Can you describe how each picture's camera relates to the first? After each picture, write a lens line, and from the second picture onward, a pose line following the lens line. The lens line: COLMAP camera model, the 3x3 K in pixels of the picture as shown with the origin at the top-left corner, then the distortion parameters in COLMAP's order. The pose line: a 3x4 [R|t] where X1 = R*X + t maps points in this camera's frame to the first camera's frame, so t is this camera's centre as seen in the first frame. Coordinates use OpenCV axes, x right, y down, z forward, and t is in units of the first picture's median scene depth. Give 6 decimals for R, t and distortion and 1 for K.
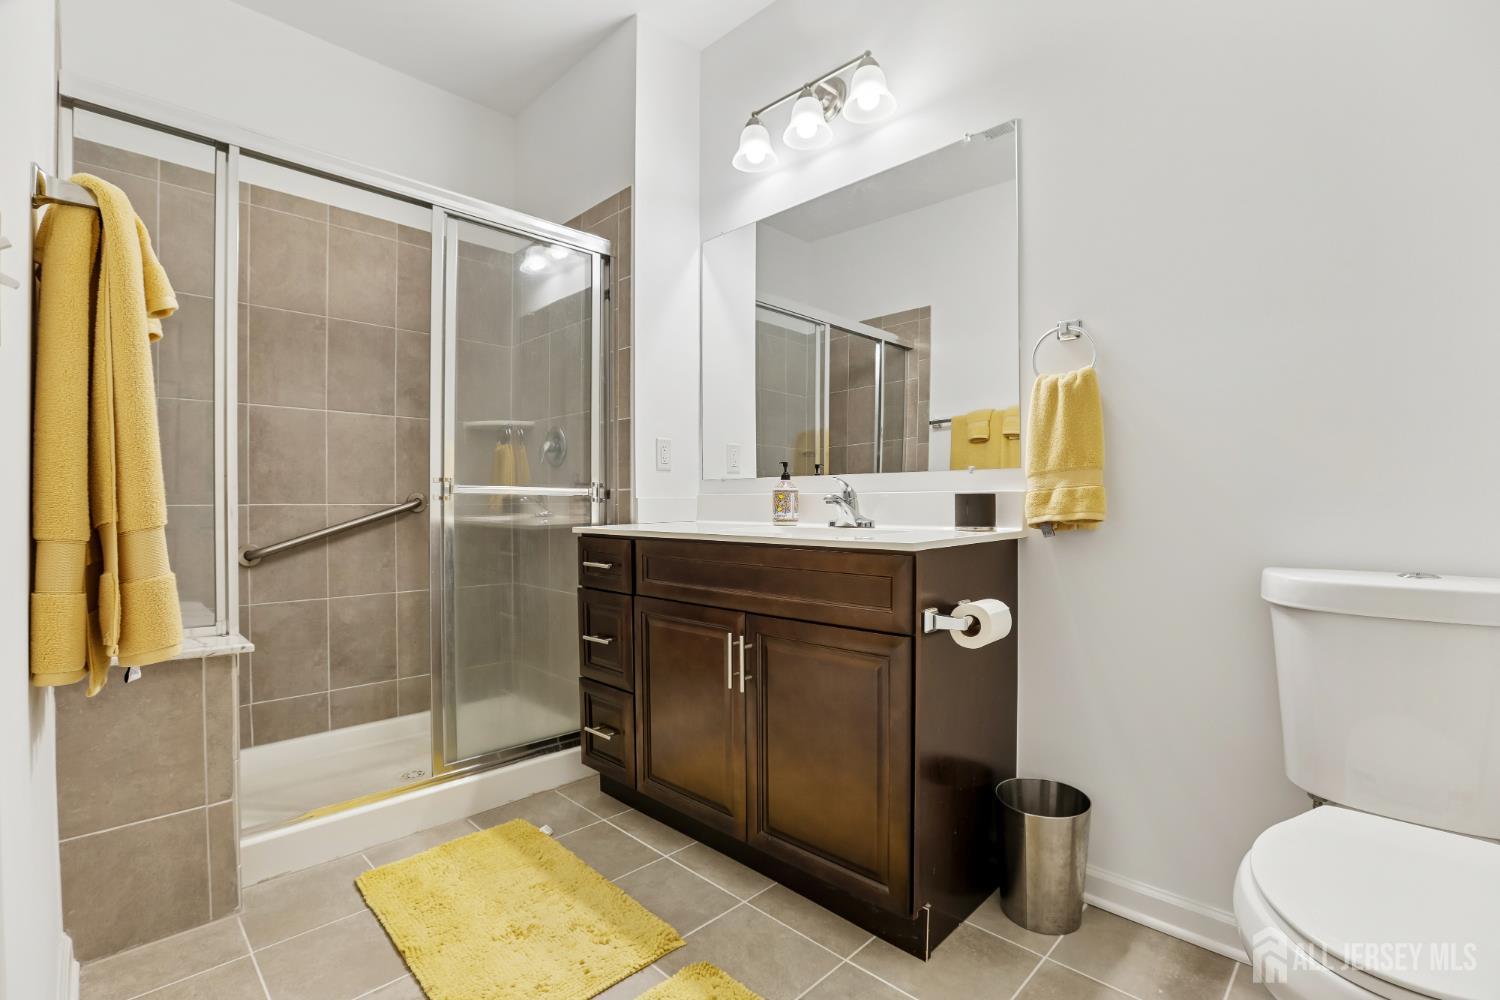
lens RADIAL K [[685.9, 0, 717.8], [0, 685.9, 511.6], [0, 0, 1]] dist [-0.033550, 0.013538]
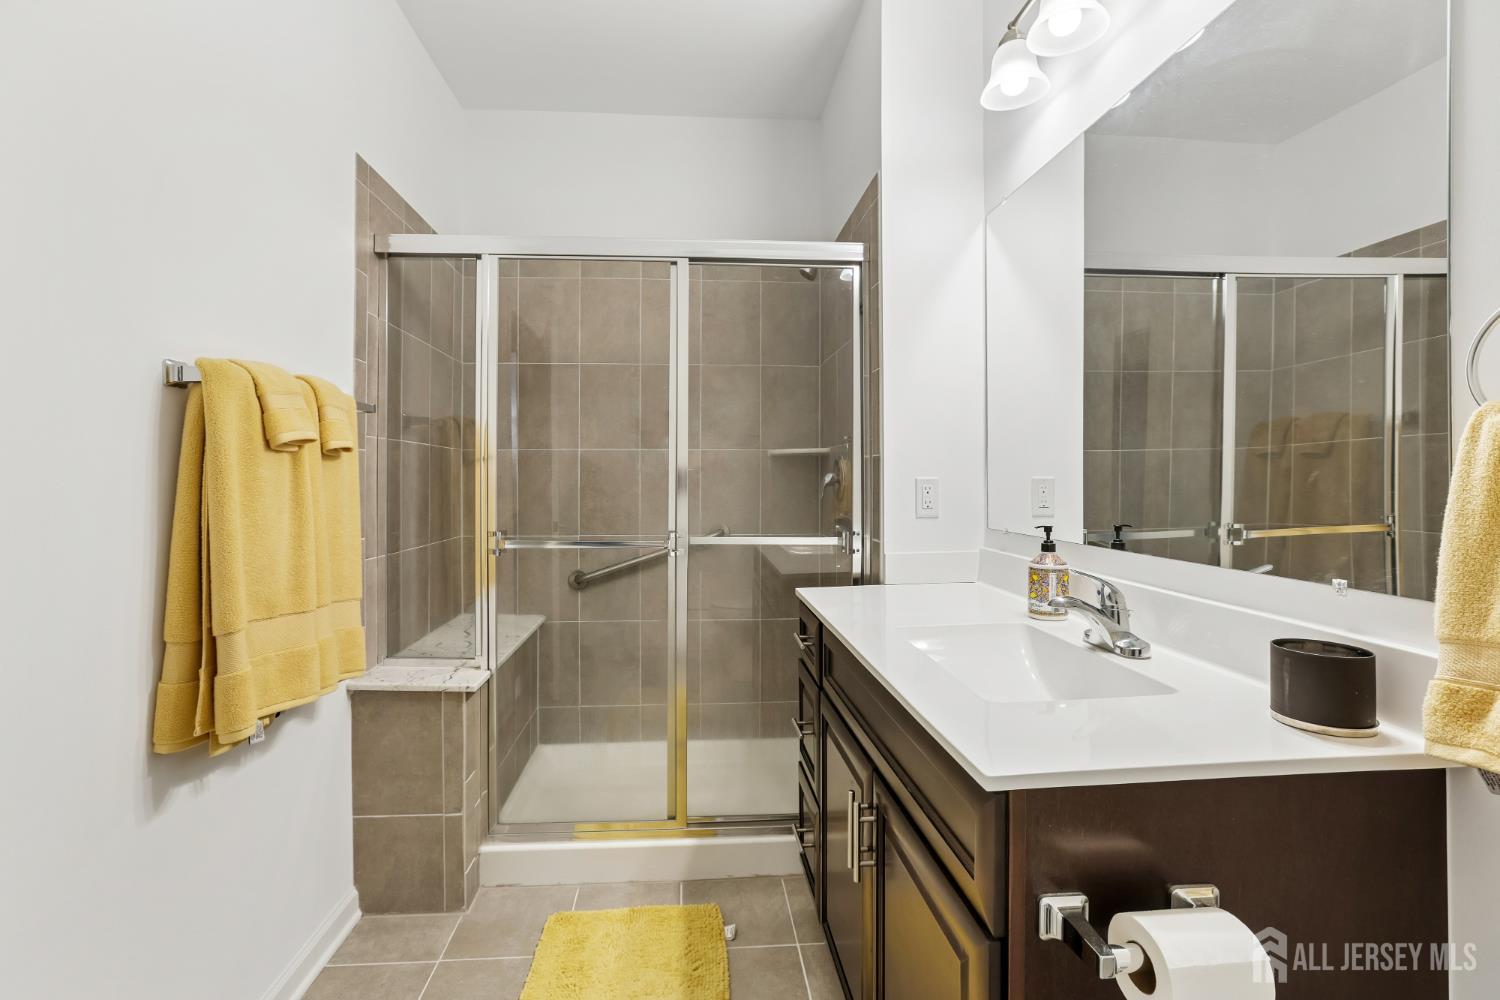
lens RADIAL K [[685.9, 0, 734.1], [0, 685.9, 481.6], [0, 0, 1]] dist [-0.033550, 0.013538]
pose [[0.766489, 0.004469, -0.642242, 0.318457], [-0.005005, 0.999987, 0.000985, -0.124754], [0.642238, 0.002459, 0.766502, 0.313496]]
